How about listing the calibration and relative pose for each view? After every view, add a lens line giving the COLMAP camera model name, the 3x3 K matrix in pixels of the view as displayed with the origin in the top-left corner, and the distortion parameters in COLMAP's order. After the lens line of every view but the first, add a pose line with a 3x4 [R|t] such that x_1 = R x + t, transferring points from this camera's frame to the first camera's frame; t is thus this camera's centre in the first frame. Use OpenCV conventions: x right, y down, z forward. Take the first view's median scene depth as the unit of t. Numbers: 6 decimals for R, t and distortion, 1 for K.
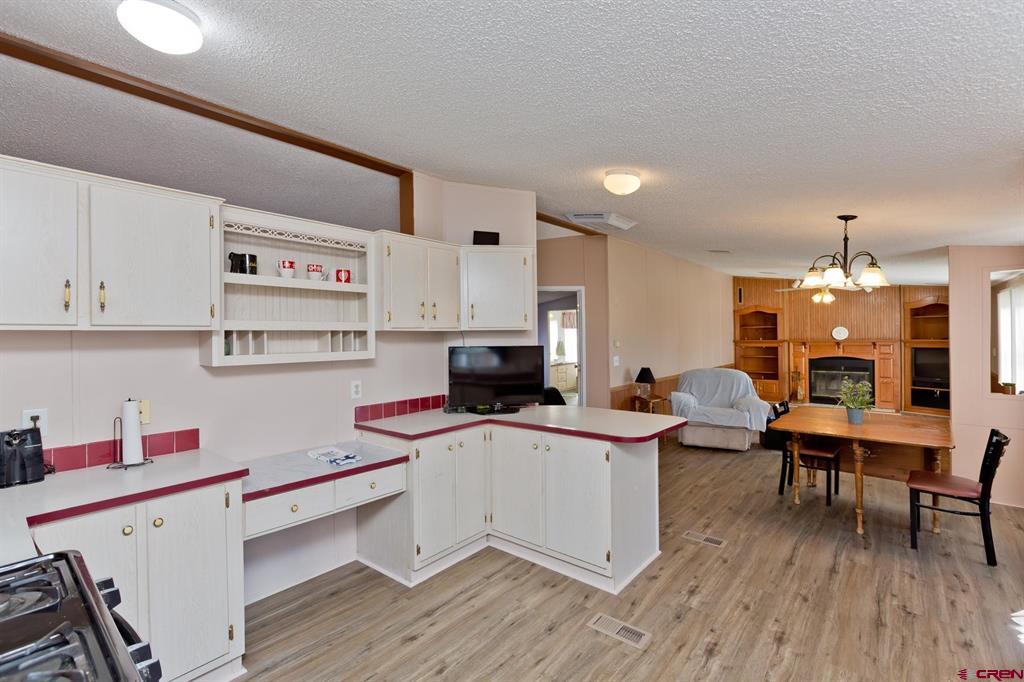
lens RADIAL K [[467.8, 0, 505.6], [0, 467.8, 336.2], [0, 0, 1]] dist [0.004227, -0.000395]
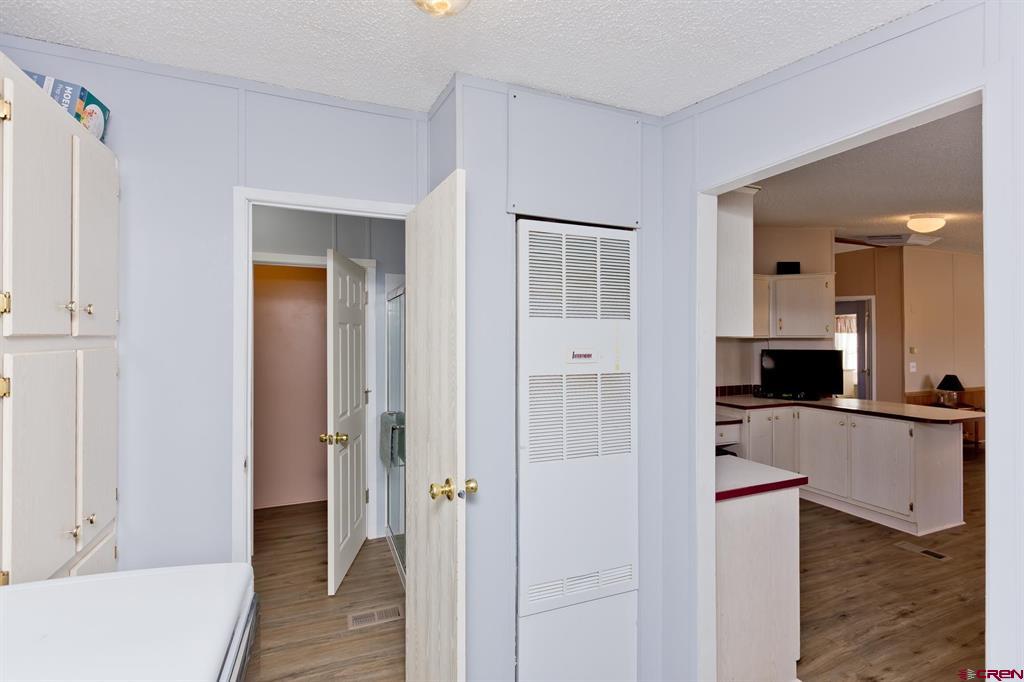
lens RADIAL K [[461.1, 0, 498.5], [0, 461.1, 335.0], [0, 0, 1]] dist [0.000039, -0.000406]
pose [[0.883315, 0.010413, -0.468663, -0.206708], [-0.012492, 0.999921, -0.001328, -0.011065], [0.468613, 0.007027, 0.883376, -0.709619]]
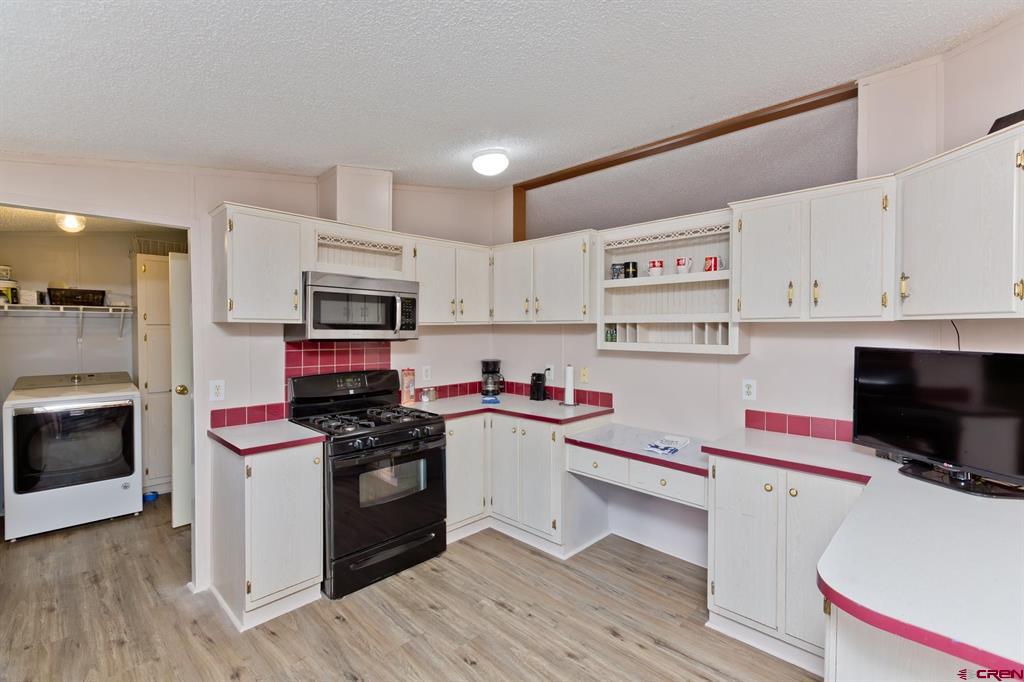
lens RADIAL K [[461.4, 0, 512.0], [0, 461.4, 341.0], [0, 0, 1]] dist [0.001720, -0.000378]
pose [[-0.078613, 0.034967, -0.996292, 0.637058], [-0.003986, 0.999366, 0.035389, -0.006240], [0.996897, 0.006754, -0.078423, 0.706883]]
